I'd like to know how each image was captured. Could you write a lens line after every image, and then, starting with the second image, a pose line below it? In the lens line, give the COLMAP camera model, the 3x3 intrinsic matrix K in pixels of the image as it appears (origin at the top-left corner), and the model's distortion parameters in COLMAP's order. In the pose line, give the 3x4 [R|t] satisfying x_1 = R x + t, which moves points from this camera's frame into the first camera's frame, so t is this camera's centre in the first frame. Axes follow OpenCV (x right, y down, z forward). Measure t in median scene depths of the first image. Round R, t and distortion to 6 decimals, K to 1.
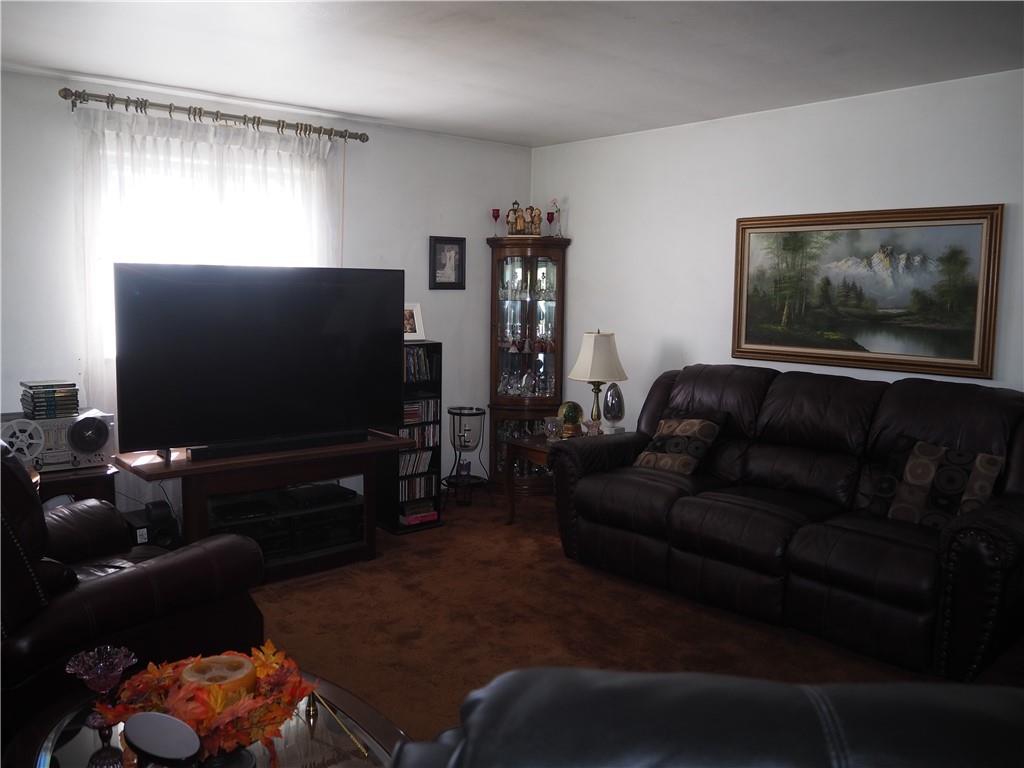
lens RADIAL K [[861.9, 0, 514.4], [0, 861.9, 386.1], [0, 0, 1]] dist [-0.055358, 0.026678]
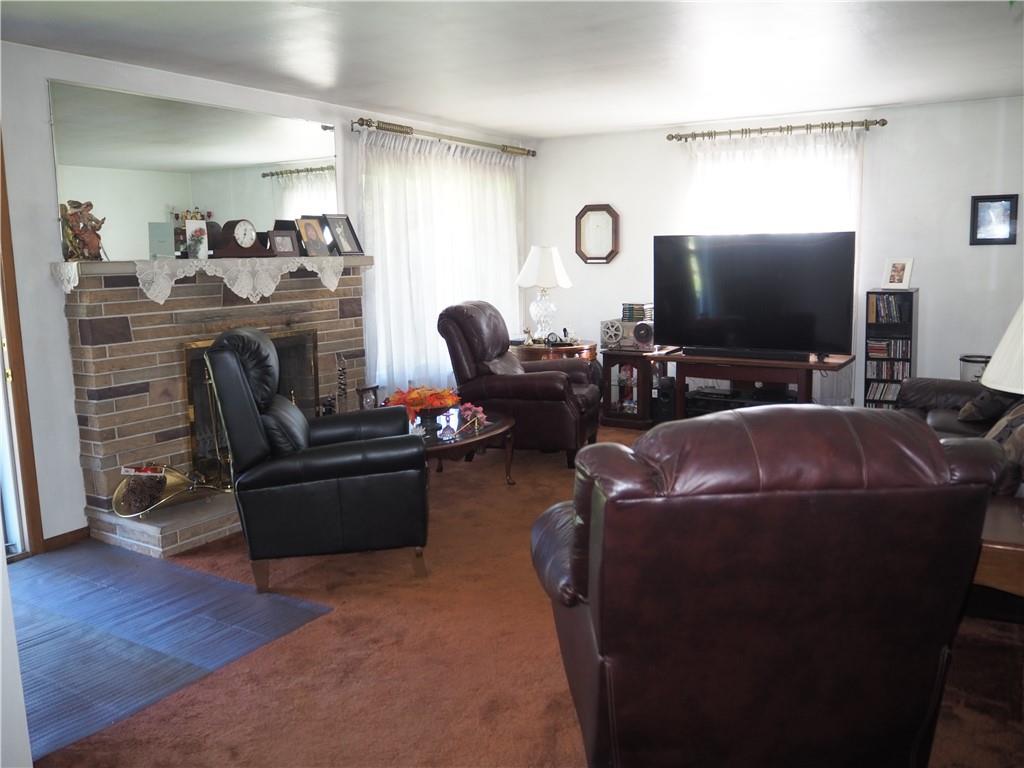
lens RADIAL K [[861.9, 0, 511.7], [0, 861.9, 377.9], [0, 0, 1]] dist [-0.055358, 0.026678]
pose [[0.301894, 0.121467, -0.945572, 0.859862], [-0.083057, 0.991430, 0.100840, -0.006243], [0.949717, 0.048094, 0.309395, 0.138551]]
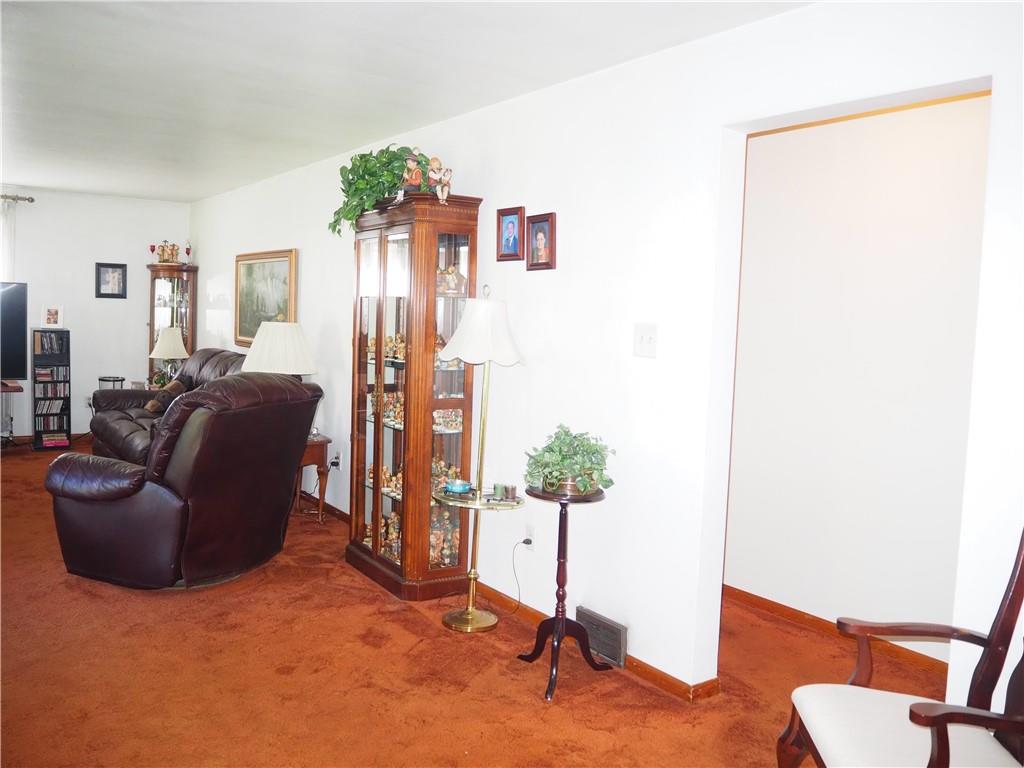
lens RADIAL K [[861.9, 0, 510.5], [0, 861.9, 384.1], [0, 0, 1]] dist [-0.055358, 0.026678]
pose [[0.992809, 0.038936, -0.113198, 0.897268], [-0.042637, 0.998626, -0.030457, 0.060111], [0.111857, 0.035064, 0.993106, -0.444615]]
